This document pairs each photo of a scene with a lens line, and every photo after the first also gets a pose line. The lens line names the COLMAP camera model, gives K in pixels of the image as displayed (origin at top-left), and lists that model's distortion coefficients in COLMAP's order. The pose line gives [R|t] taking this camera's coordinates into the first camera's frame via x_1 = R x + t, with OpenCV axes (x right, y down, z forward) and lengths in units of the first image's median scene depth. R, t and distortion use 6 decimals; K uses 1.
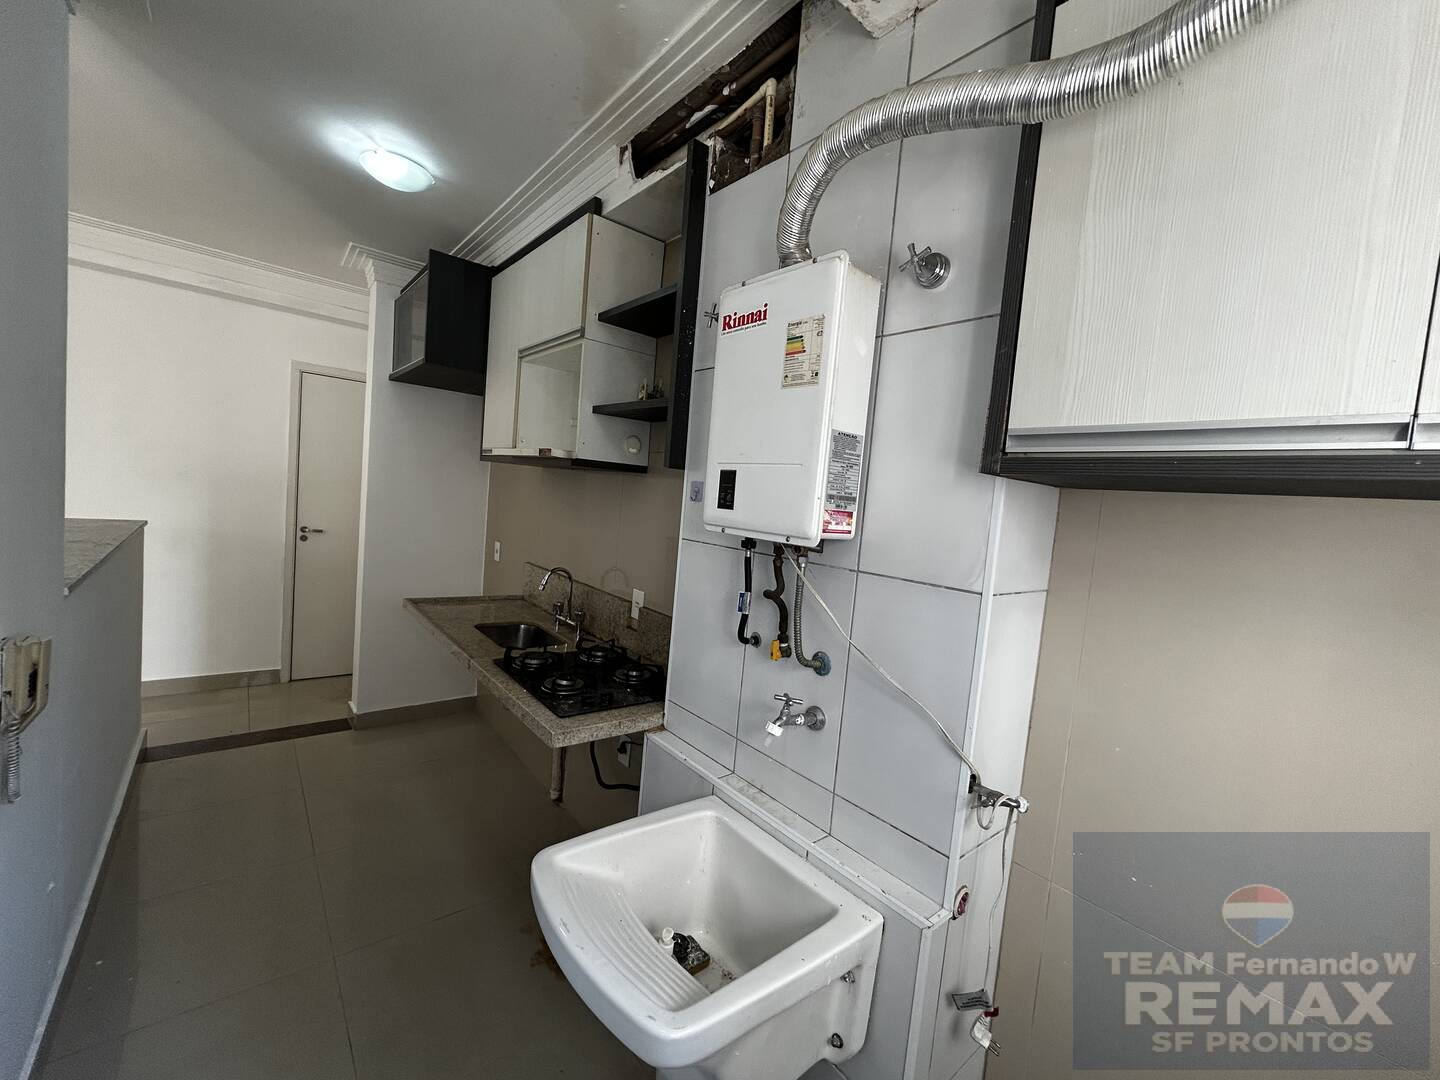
lens RADIAL K [[581.3, 0, 723.8], [0, 581.3, 538.1], [0, 0, 1]] dist [-0.002947, 0.000029]
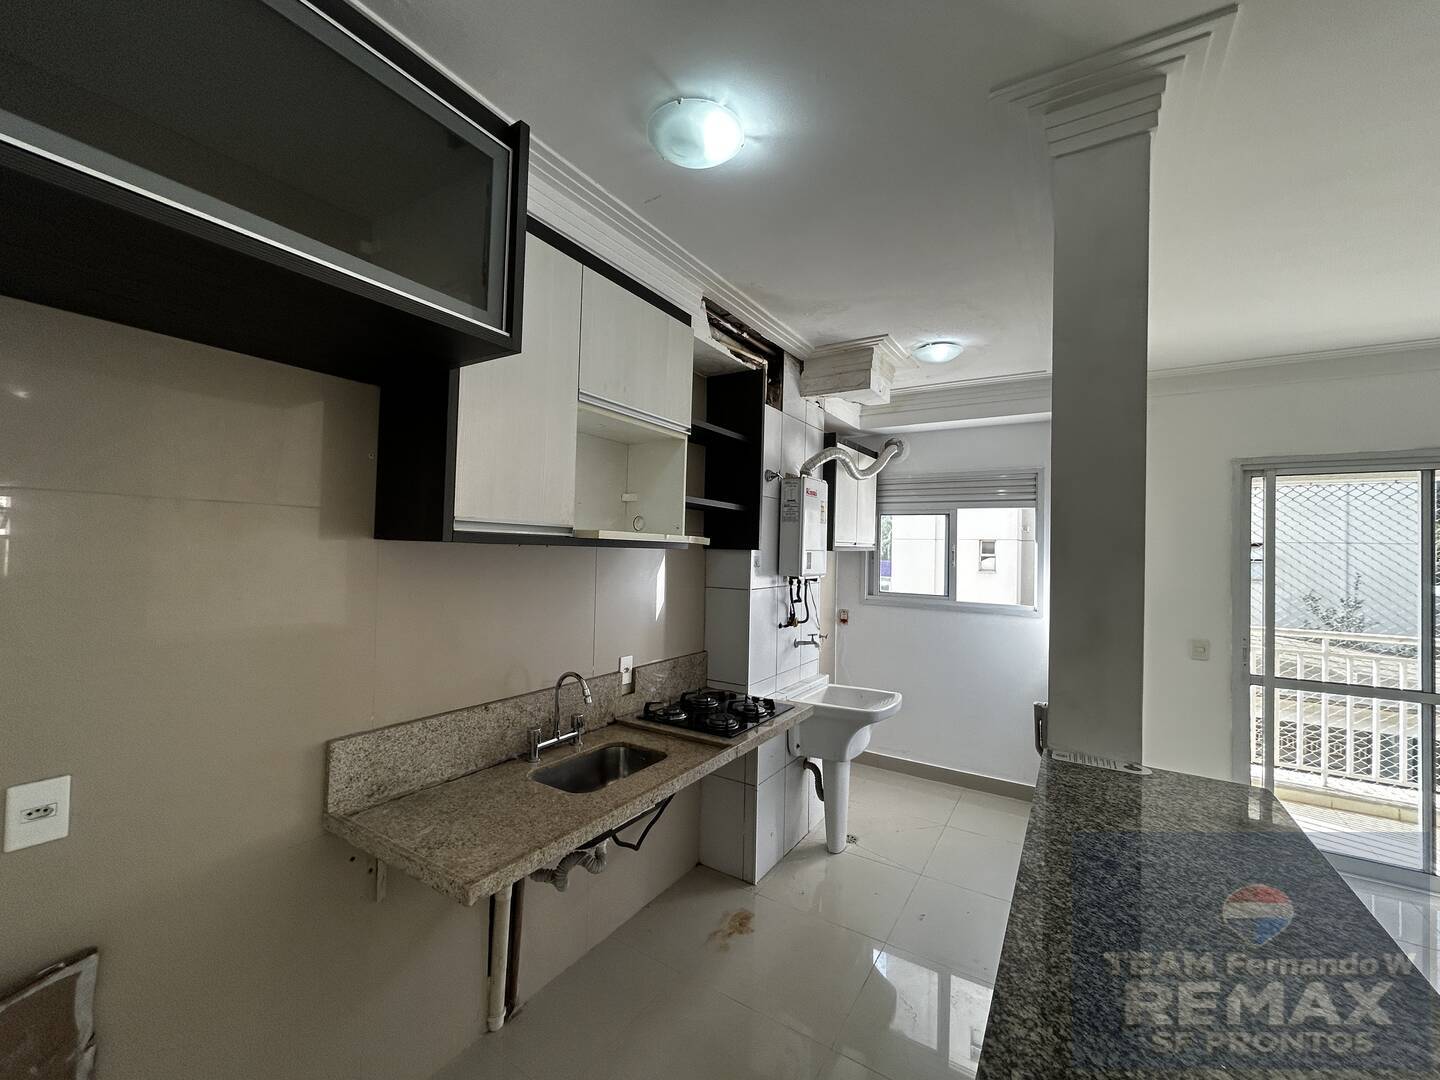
lens RADIAL K [[581.3, 0, 720.2], [0, 581.3, 535.4], [0, 0, 1]] dist [-0.002947, 0.000029]
pose [[-0.304006, -0.072998, 0.949869, -1.332506], [0.019624, 0.996369, 0.082852, -0.242483], [-0.952468, 0.043827, -0.301470, 1.279547]]
